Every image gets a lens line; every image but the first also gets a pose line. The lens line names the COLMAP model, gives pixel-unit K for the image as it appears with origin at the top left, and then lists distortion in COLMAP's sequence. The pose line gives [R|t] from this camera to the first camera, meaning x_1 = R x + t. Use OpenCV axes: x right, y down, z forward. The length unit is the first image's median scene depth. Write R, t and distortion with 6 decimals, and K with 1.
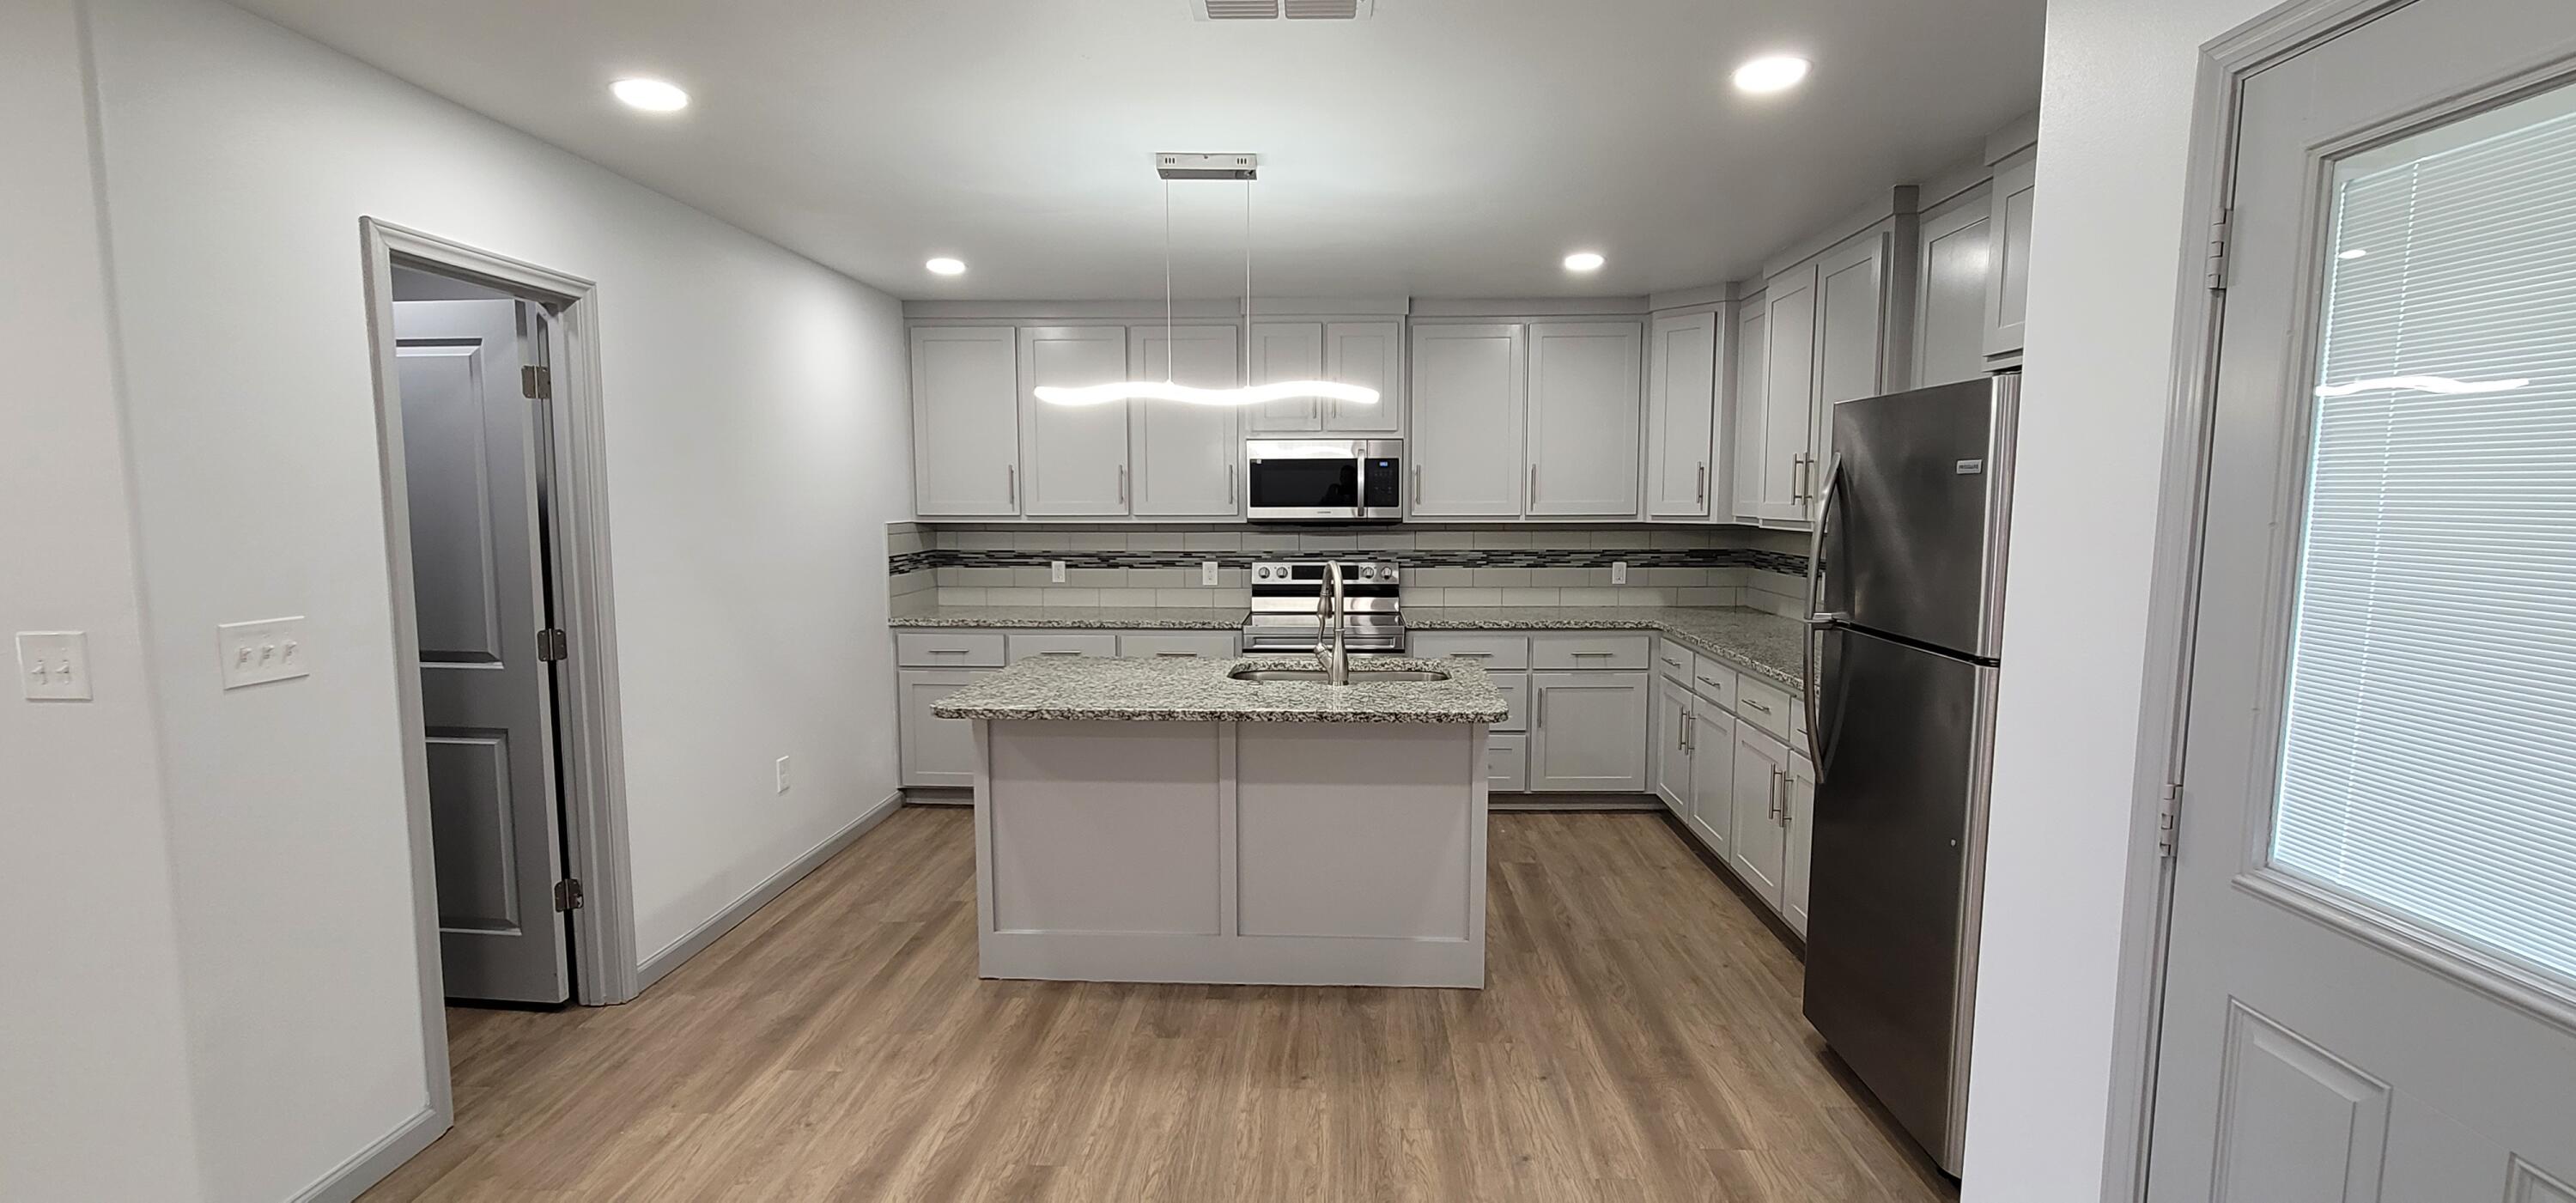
lens RADIAL K [[1078.5, 0, 1292.0], [0, 1078.5, 600.3], [0, 0, 1]] dist [-0.001314, 0.000892]
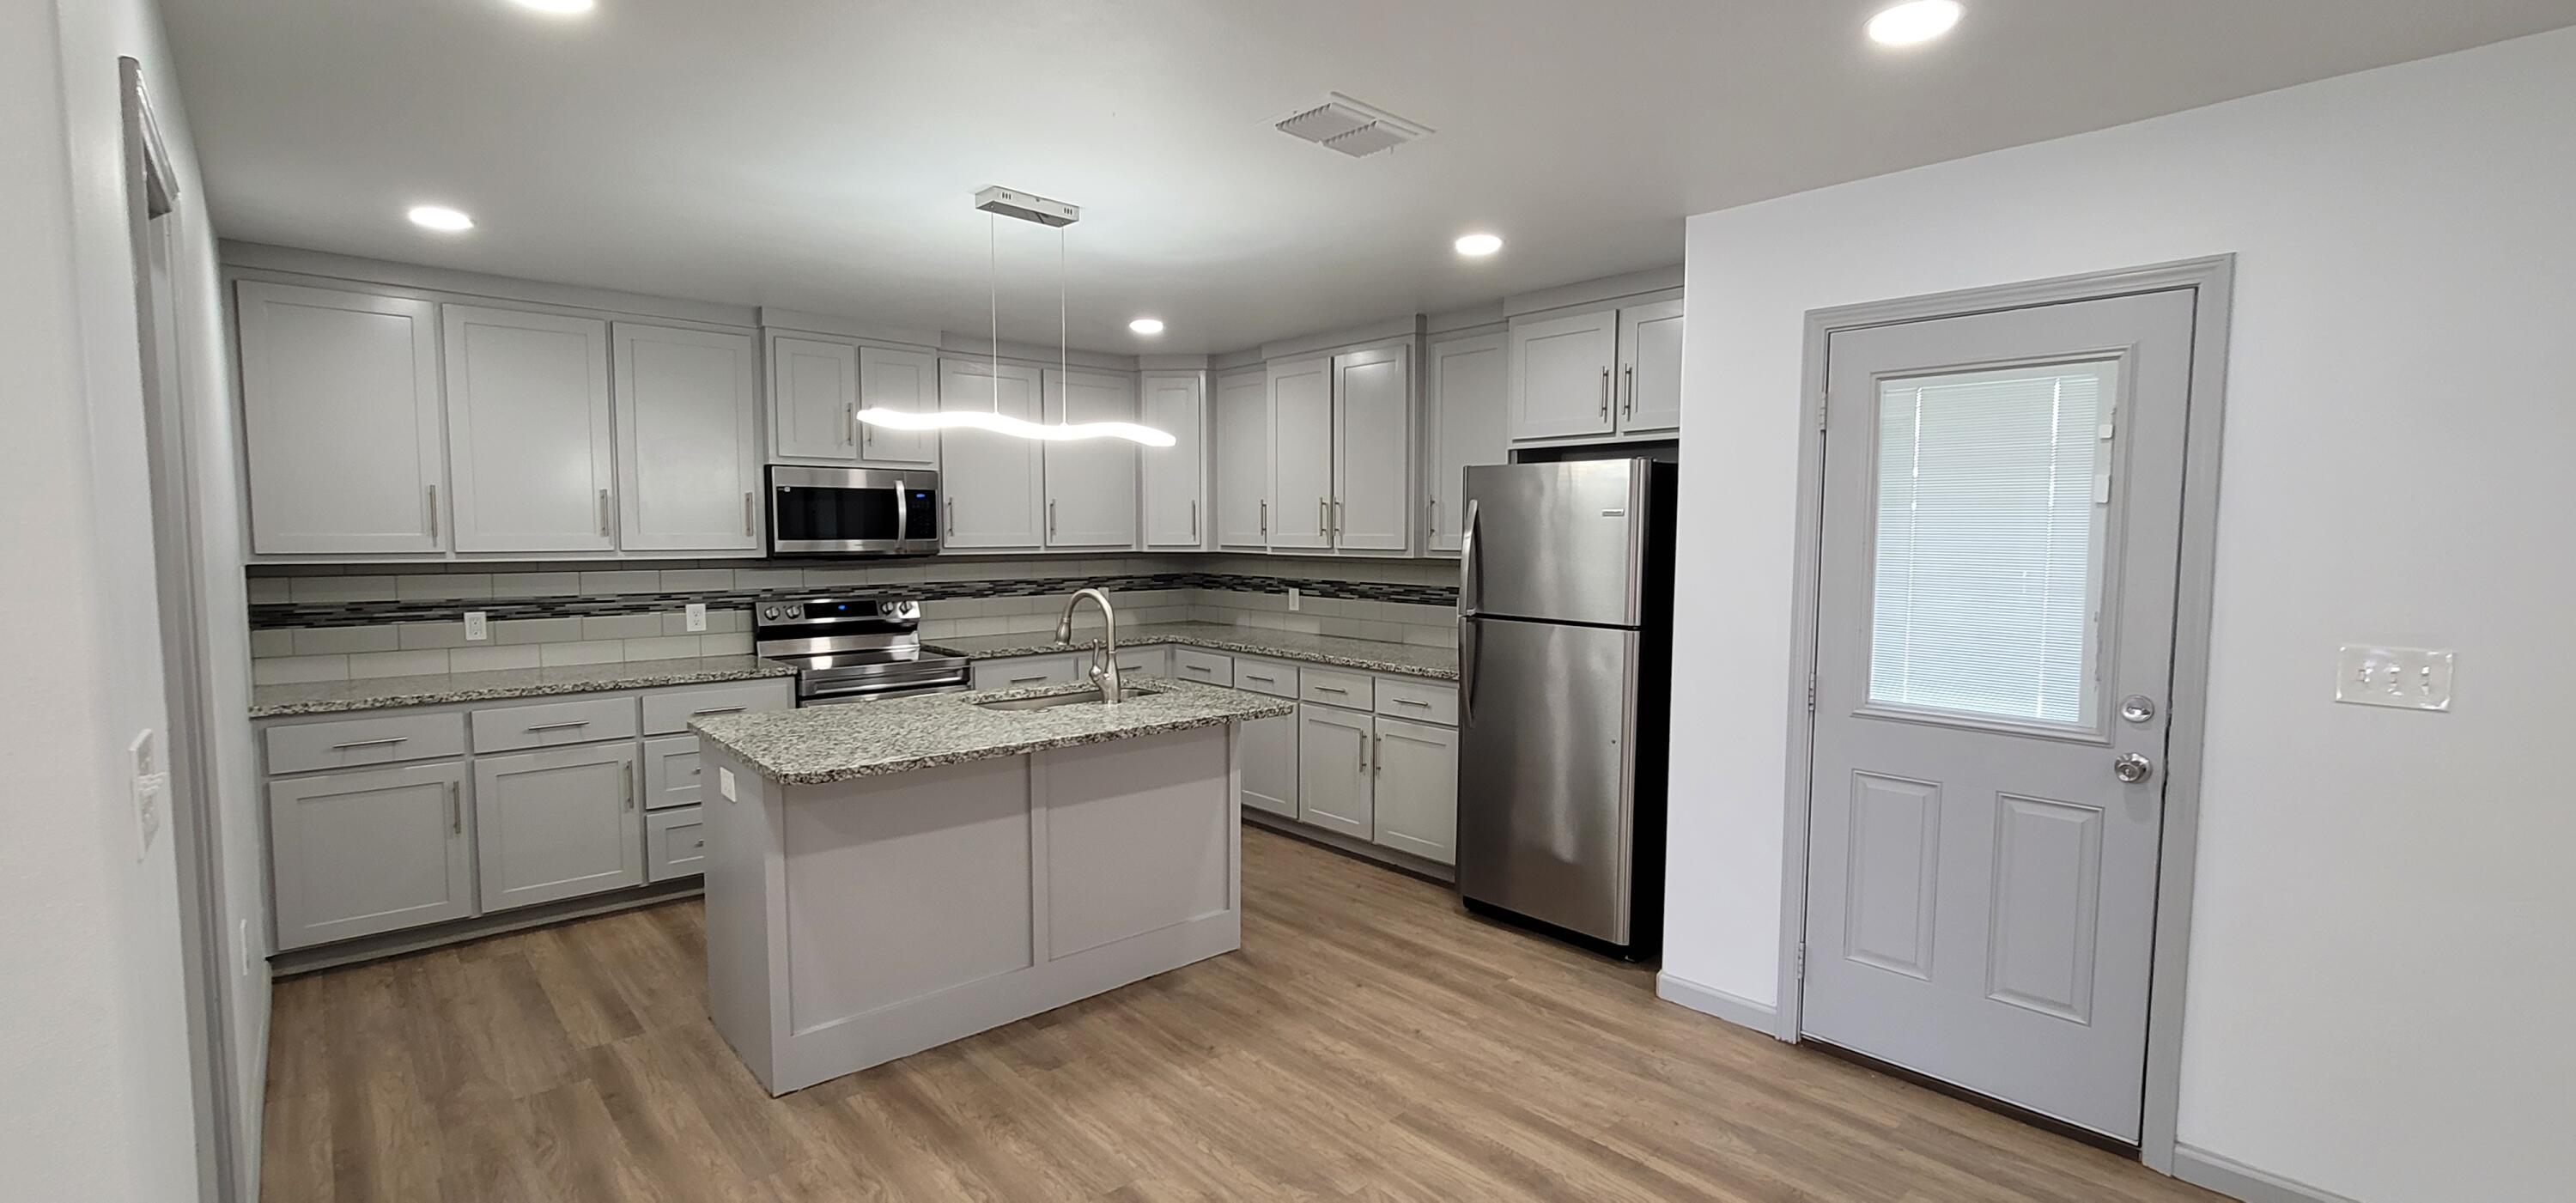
lens RADIAL K [[1078.5, 0, 1292.3], [0, 1078.5, 602.7], [0, 0, 1]] dist [-0.001314, 0.000892]
pose [[0.722866, -0.044468, 0.689555, -0.437648], [0.063524, 0.997978, -0.002235, -0.006275], [-0.688062, 0.045418, 0.724229, 0.072477]]
